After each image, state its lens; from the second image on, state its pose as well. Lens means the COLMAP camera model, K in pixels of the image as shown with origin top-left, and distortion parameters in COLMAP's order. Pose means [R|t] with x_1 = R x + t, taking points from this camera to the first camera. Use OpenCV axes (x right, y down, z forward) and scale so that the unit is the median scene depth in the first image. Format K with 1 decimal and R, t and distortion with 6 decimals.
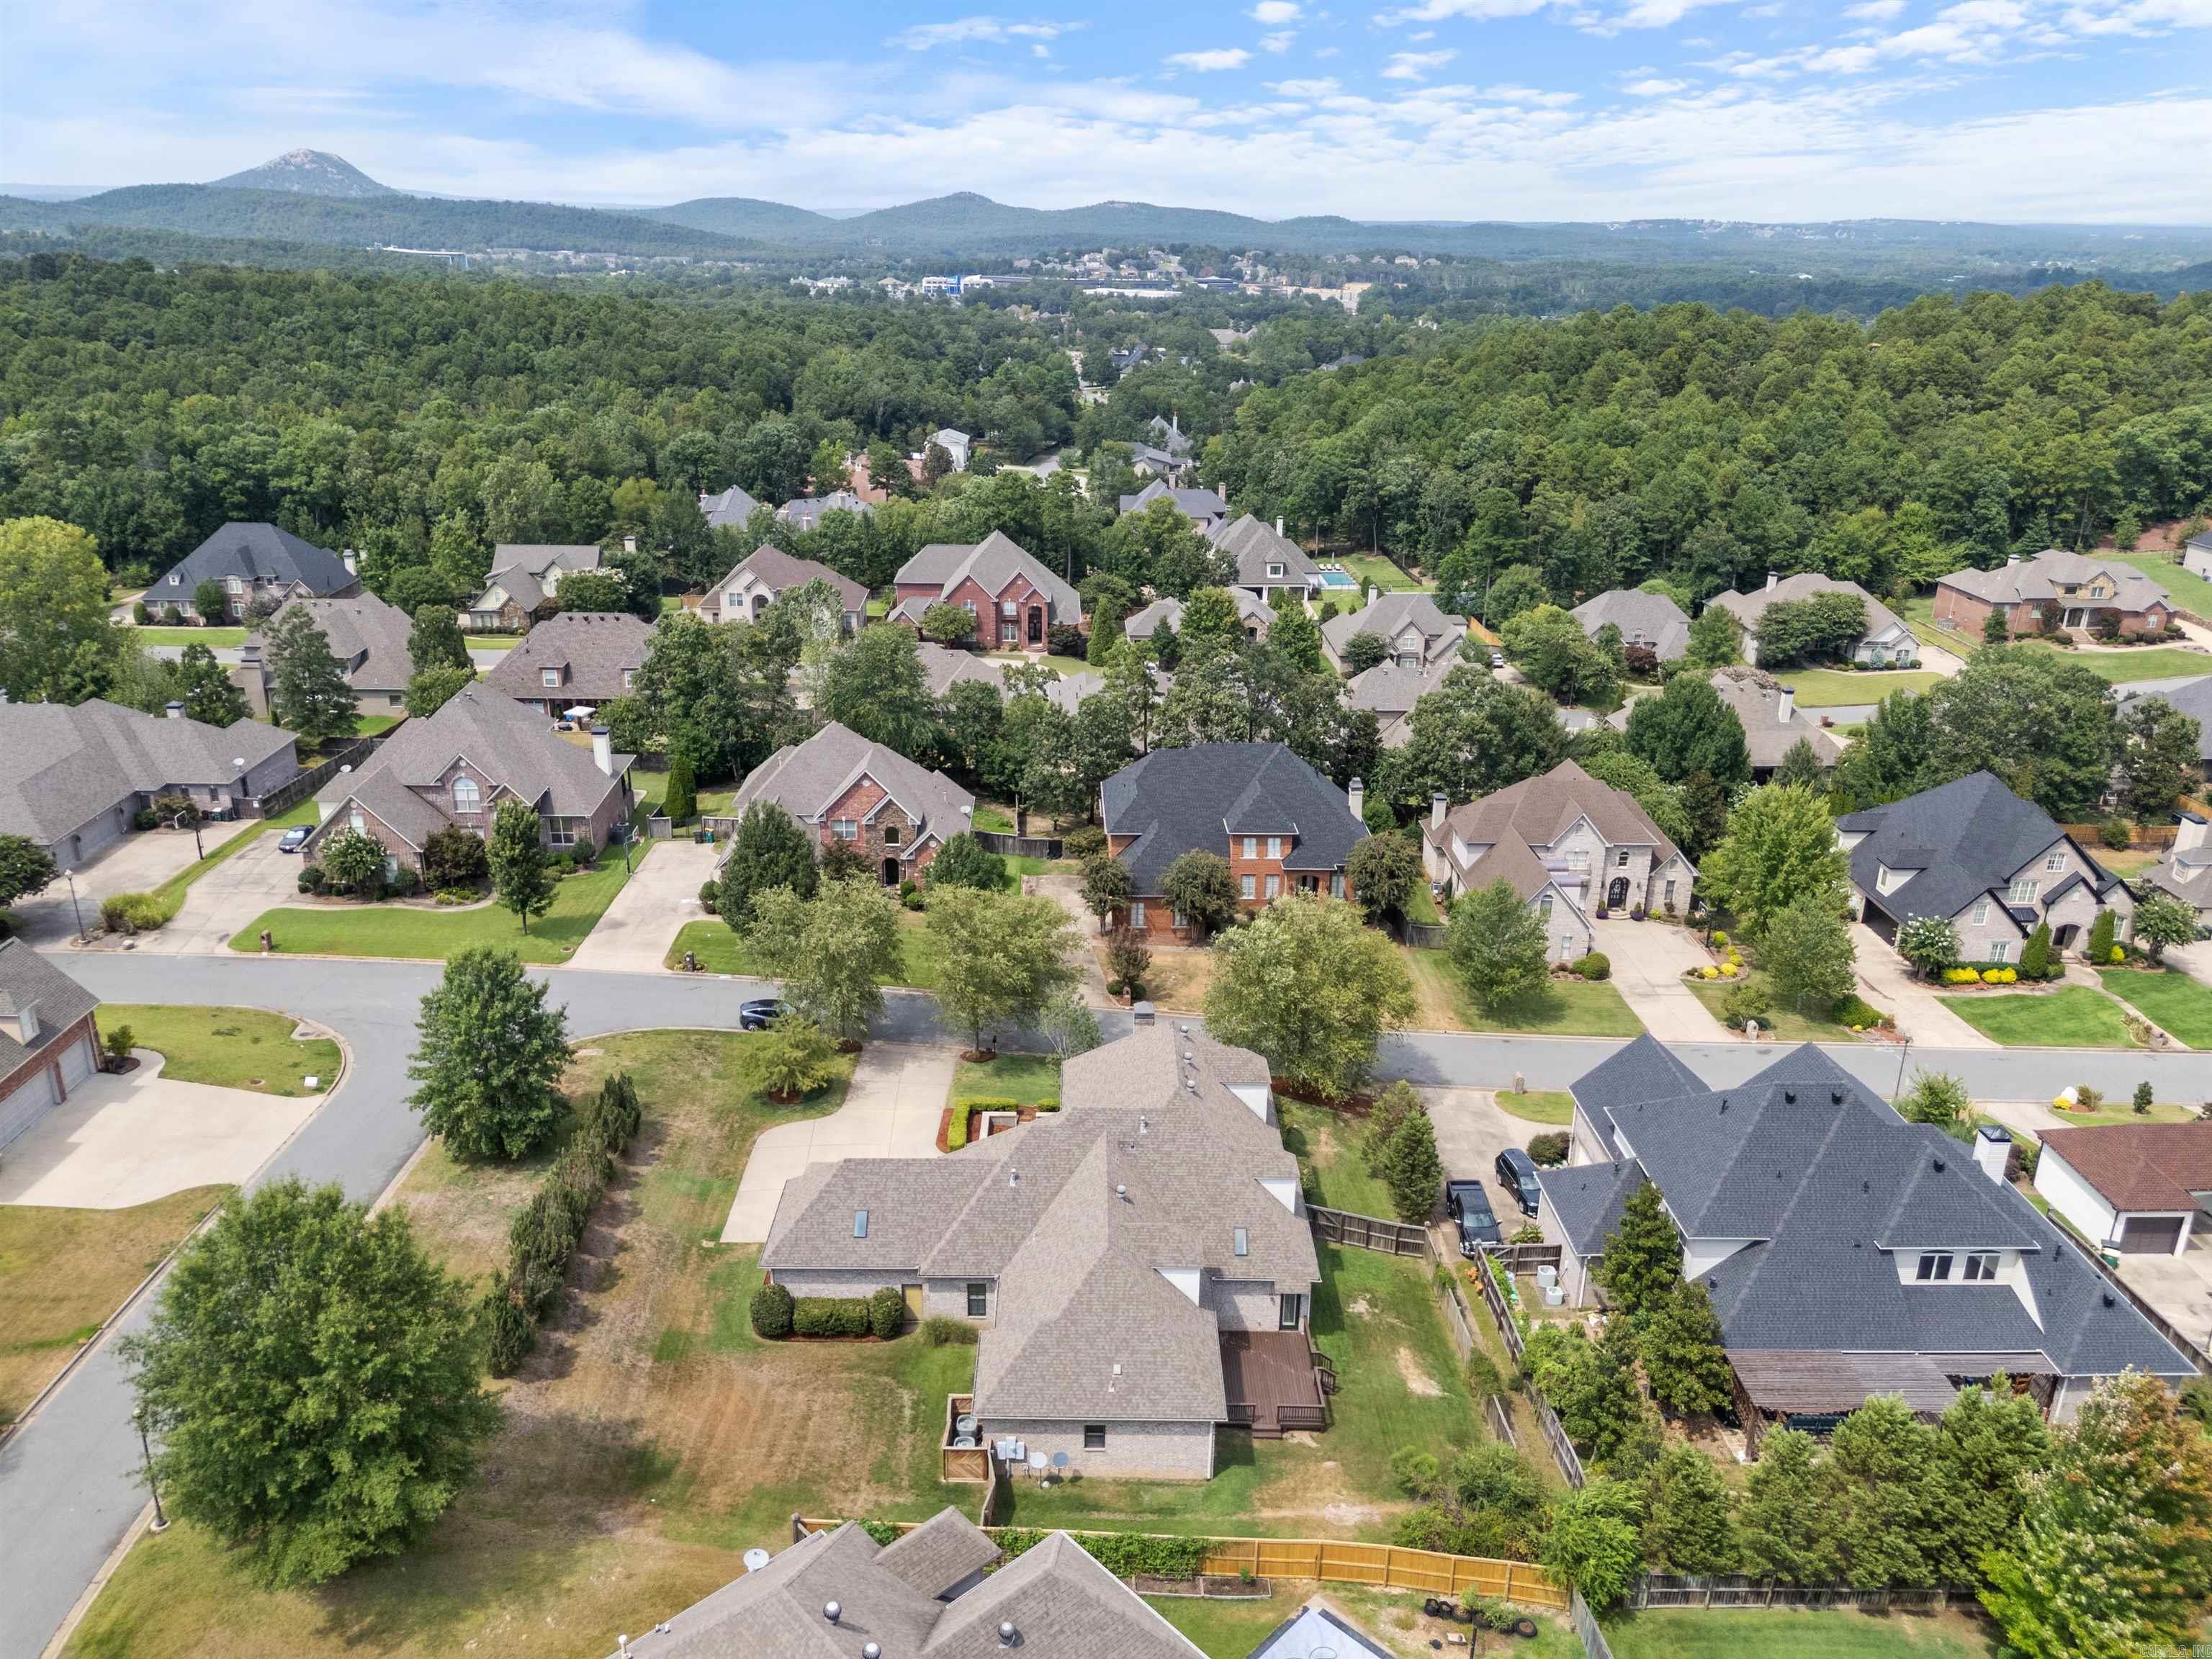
lens RADIAL K [[1613.6, 0, 1100.2], [0, 1613.6, 825.4], [0, 0, 1]] dist [0.075587, -0.064627]
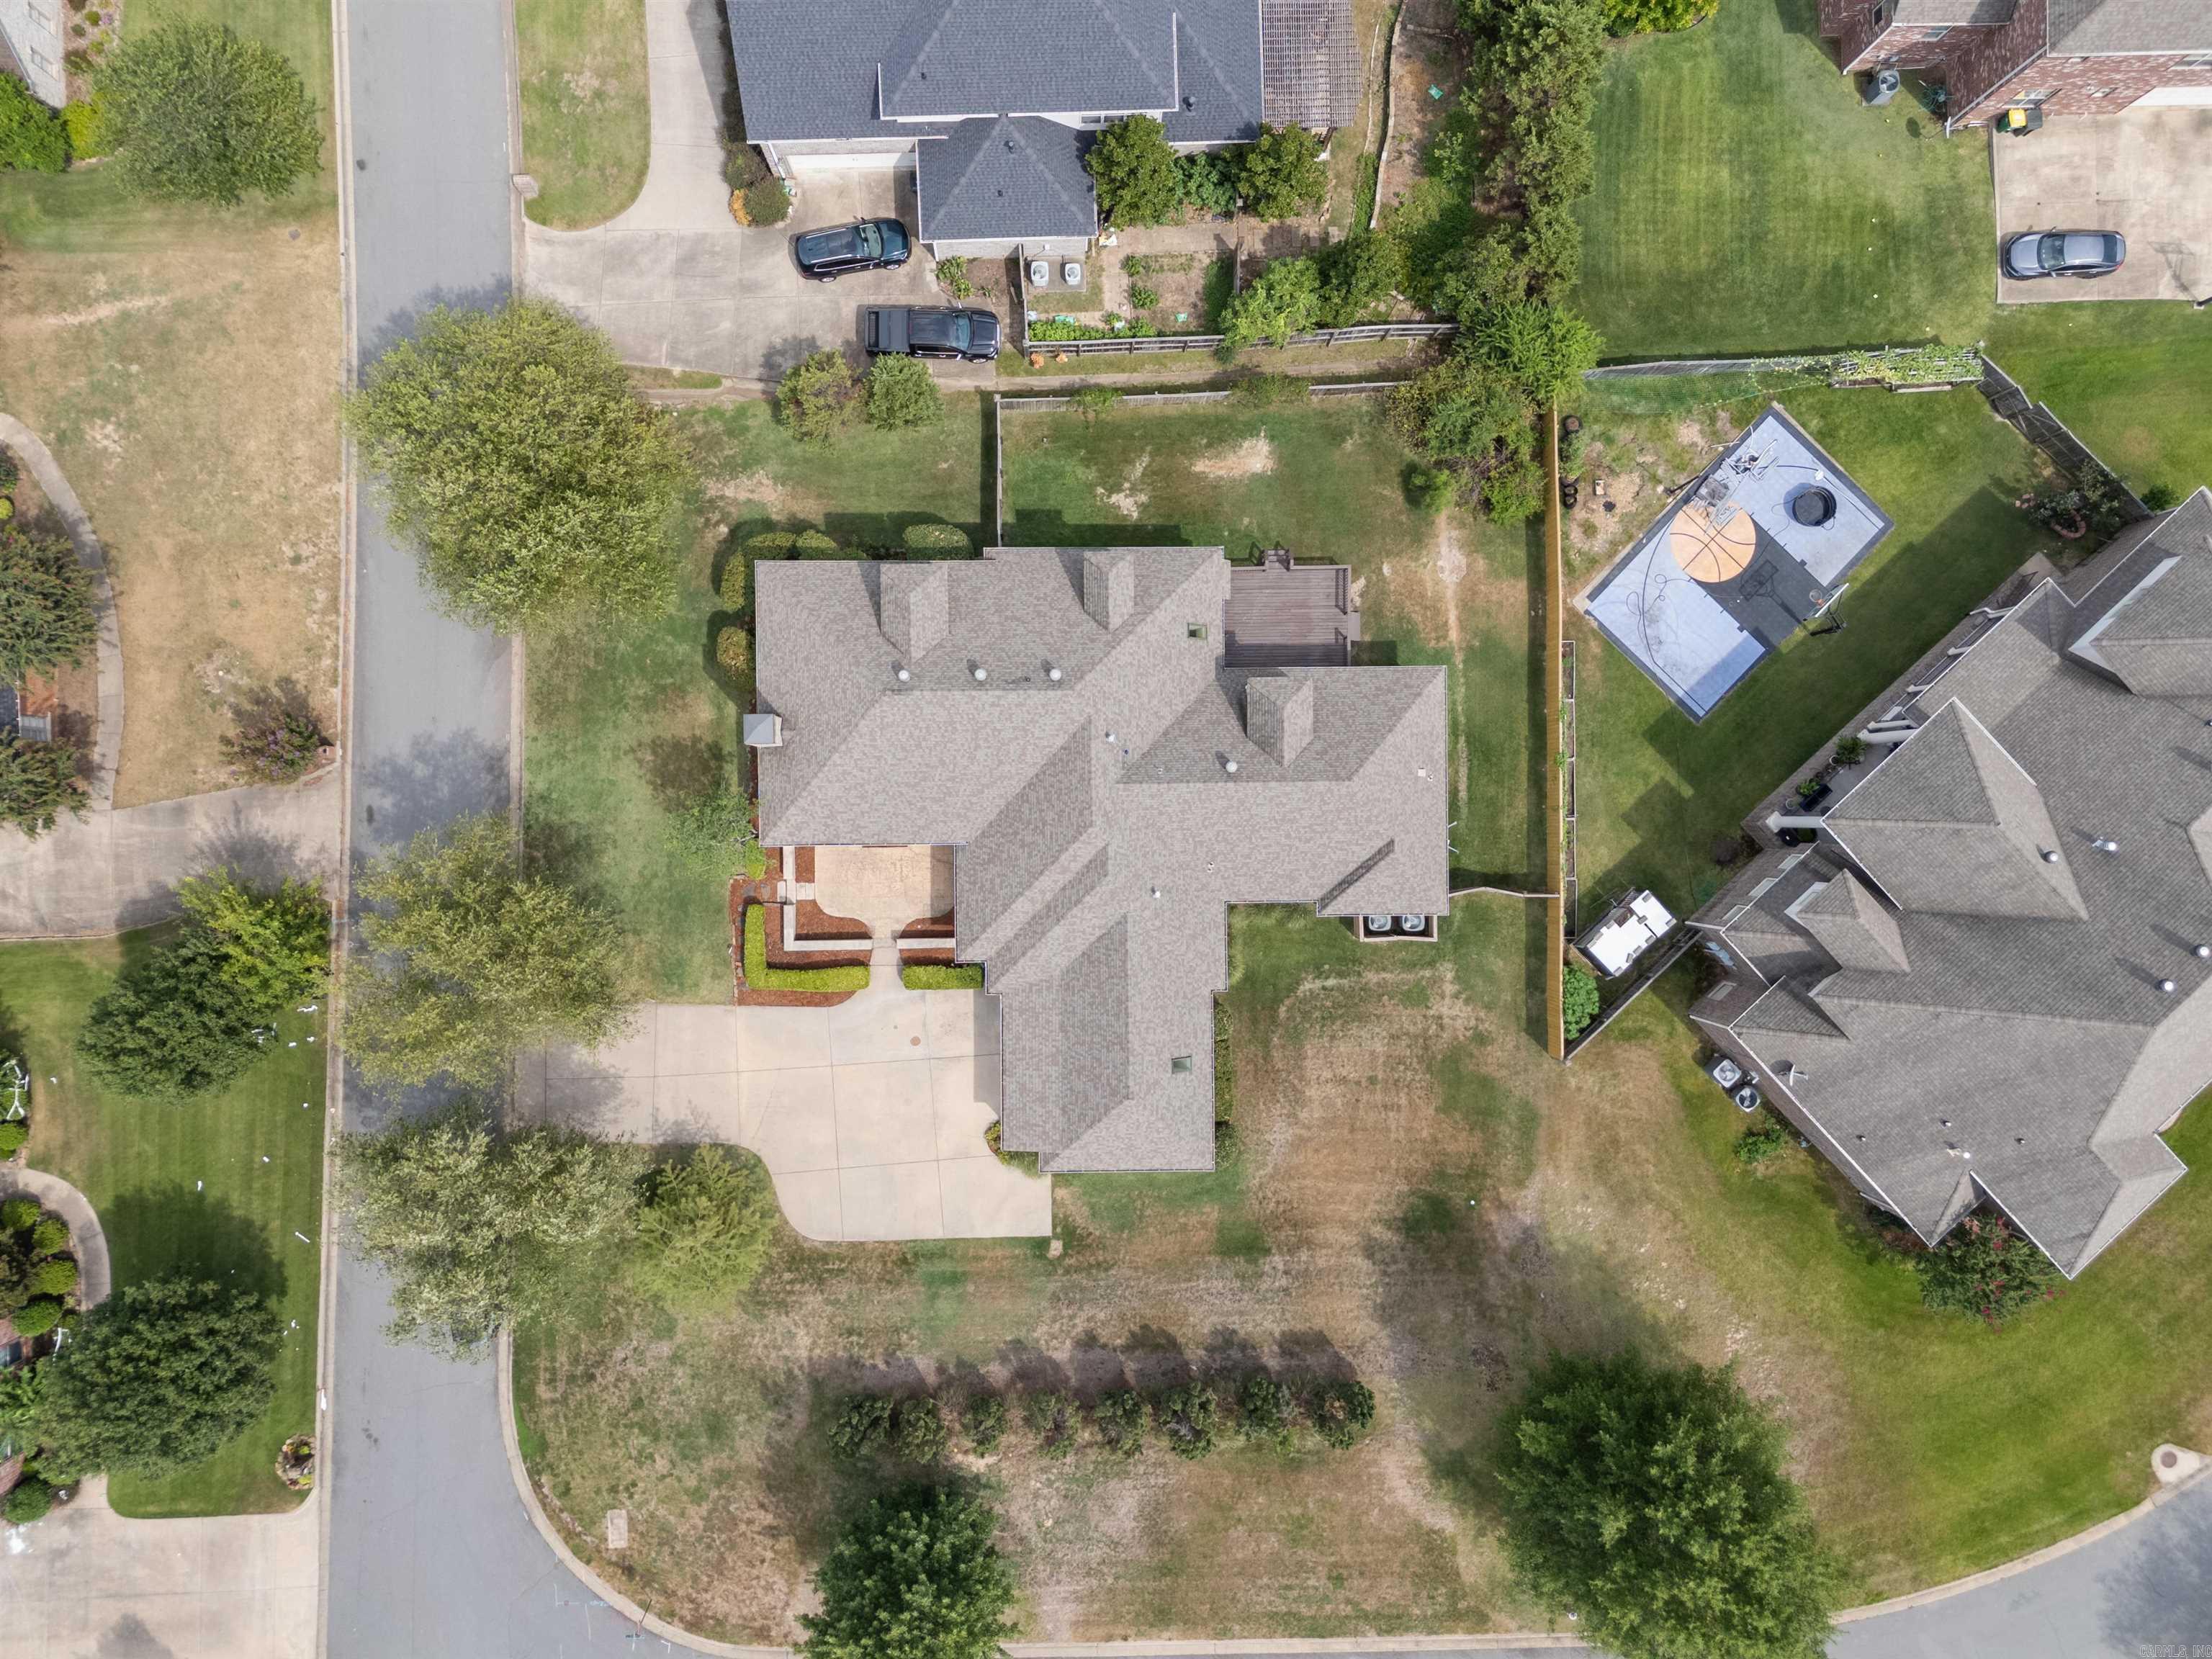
lens RADIAL K [[1613.6, 0, 1100.2], [0, 1613.6, 825.4], [0, 0, 1]] dist [0.075587, -0.064627]
pose [[-0.005772, -0.999847, -0.016493, -0.002685], [0.322630, -0.017473, 0.946364, -0.353865], [-0.946507, 0.000142, 0.322682, 0.460295]]
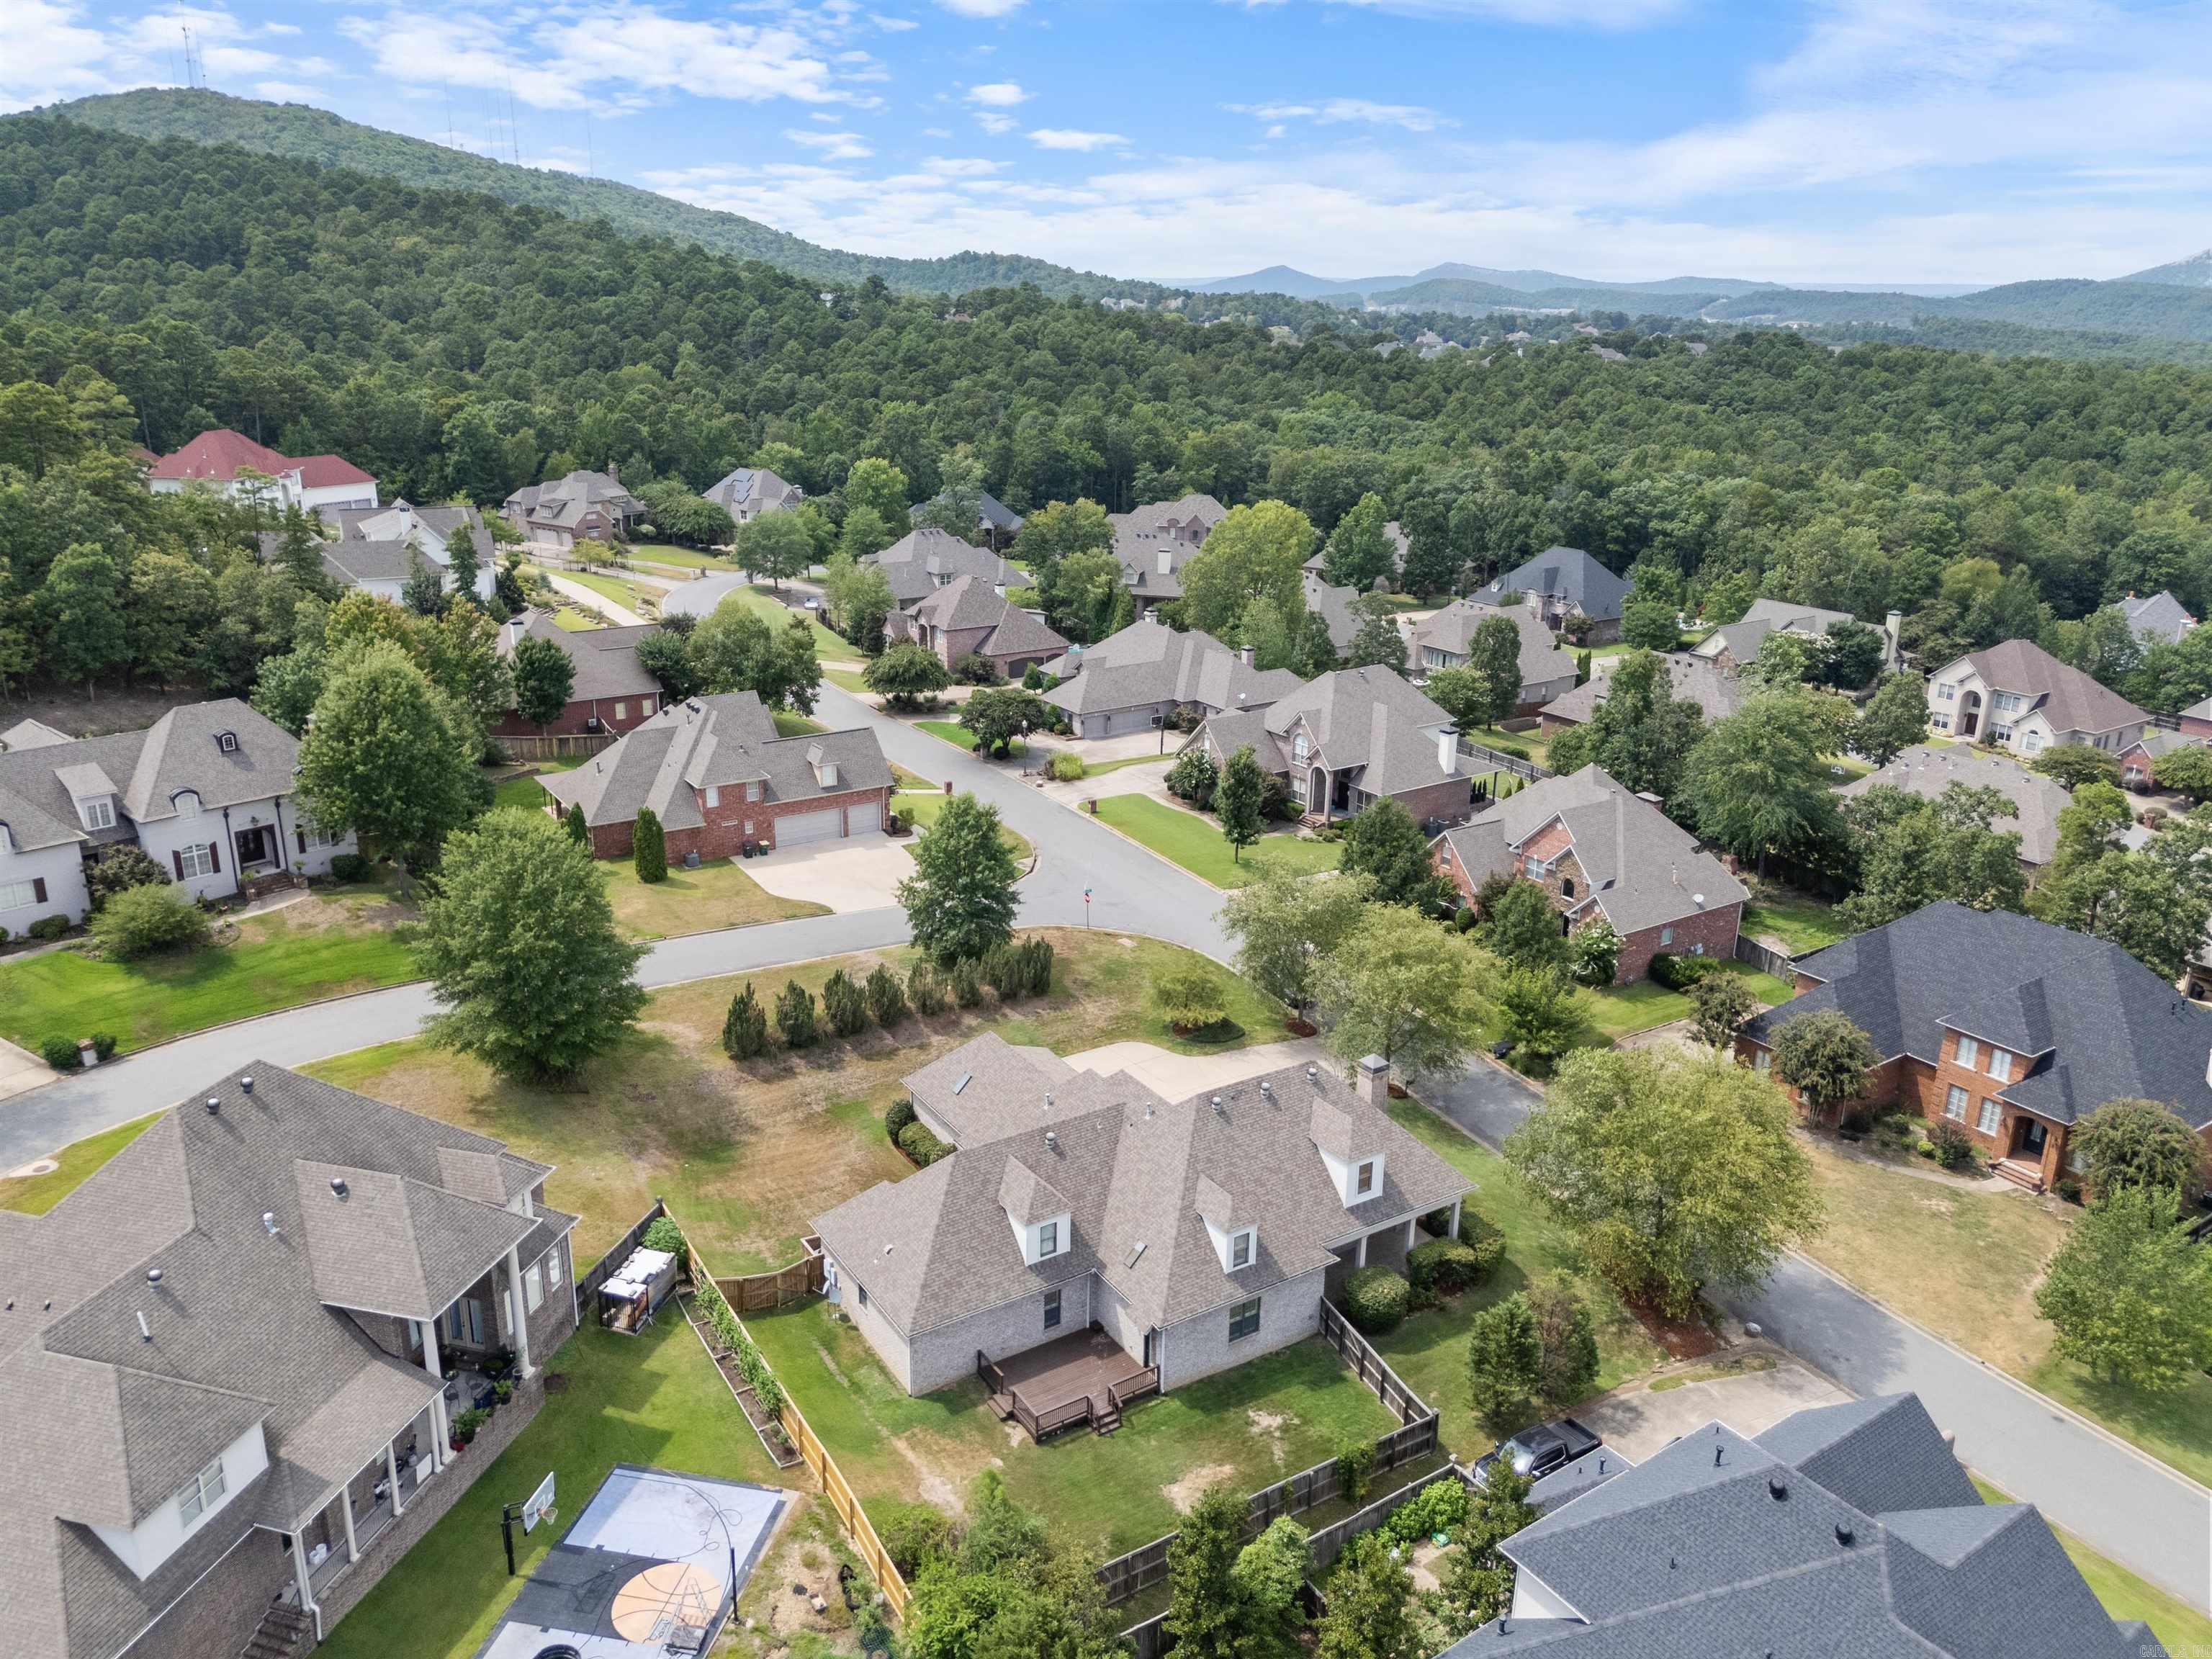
lens RADIAL K [[1613.6, 0, 1100.2], [0, 1613.6, 825.4], [0, 0, 1]] dist [0.075587, -0.064627]
pose [[0.539611, 0.260379, -0.800639, 0.461046], [-0.301980, 0.947555, 0.104631, -0.044304], [0.785893, 0.185317, 0.589941, 0.226436]]
